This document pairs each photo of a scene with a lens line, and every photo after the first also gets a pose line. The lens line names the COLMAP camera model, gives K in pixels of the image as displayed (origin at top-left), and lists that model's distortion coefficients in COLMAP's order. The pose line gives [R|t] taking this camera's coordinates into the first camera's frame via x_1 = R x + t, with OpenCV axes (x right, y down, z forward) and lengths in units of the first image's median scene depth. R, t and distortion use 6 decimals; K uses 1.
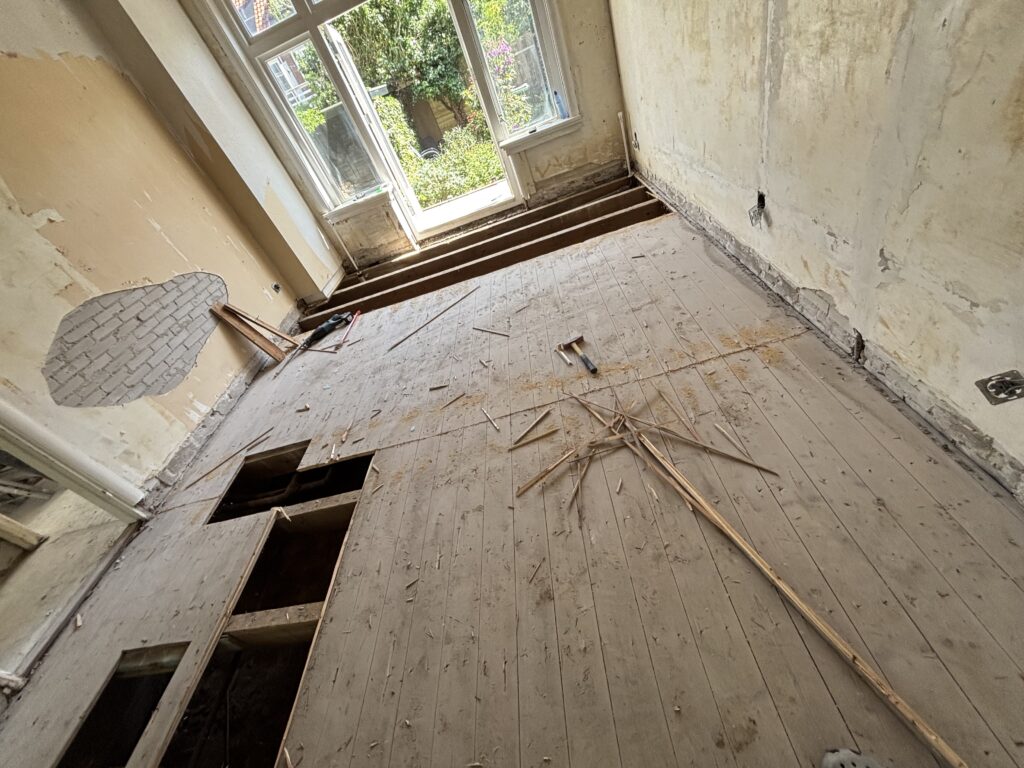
lens RADIAL K [[408.7, 0, 505.6], [0, 408.7, 379.6], [0, 0, 1]] dist [0.000148, 0.000412]
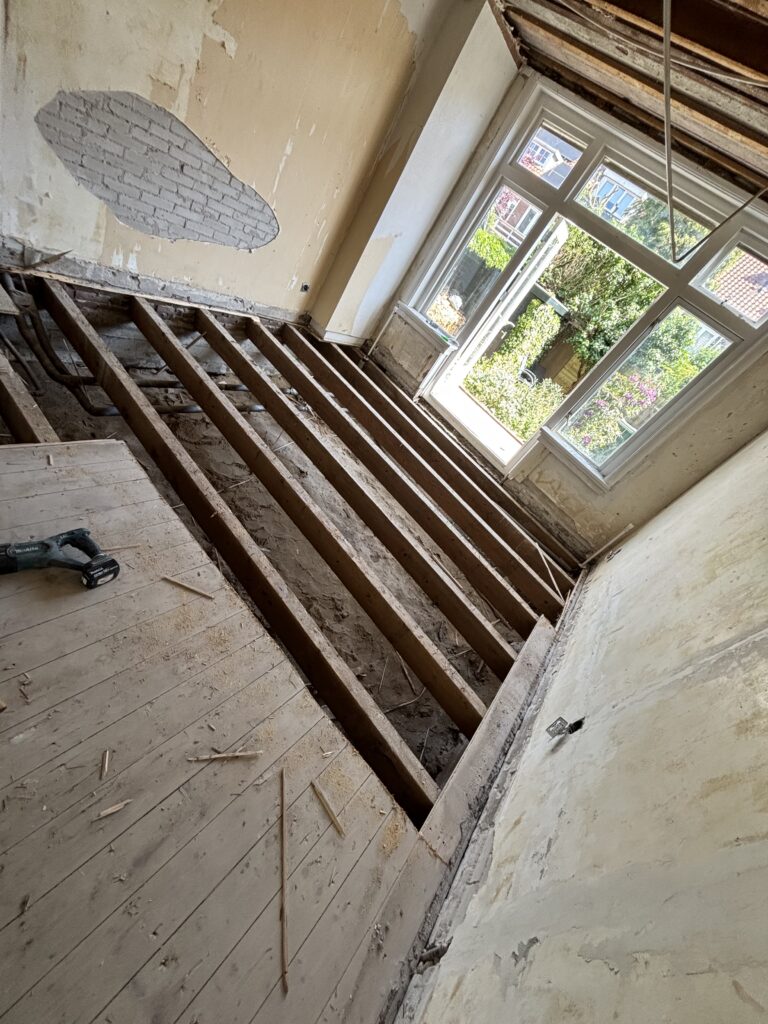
lens RADIAL K [[408.7, 0, 385.0], [0, 408.7, 505.9], [0, 0, 1]] dist [0.000148, 0.000412]
pose [[0.440676, 0.893963, -0.081451, 0.071276], [-0.897640, 0.438152, -0.047595, -0.129691], [-0.006860, 0.094088, 0.995540, 0.083688]]
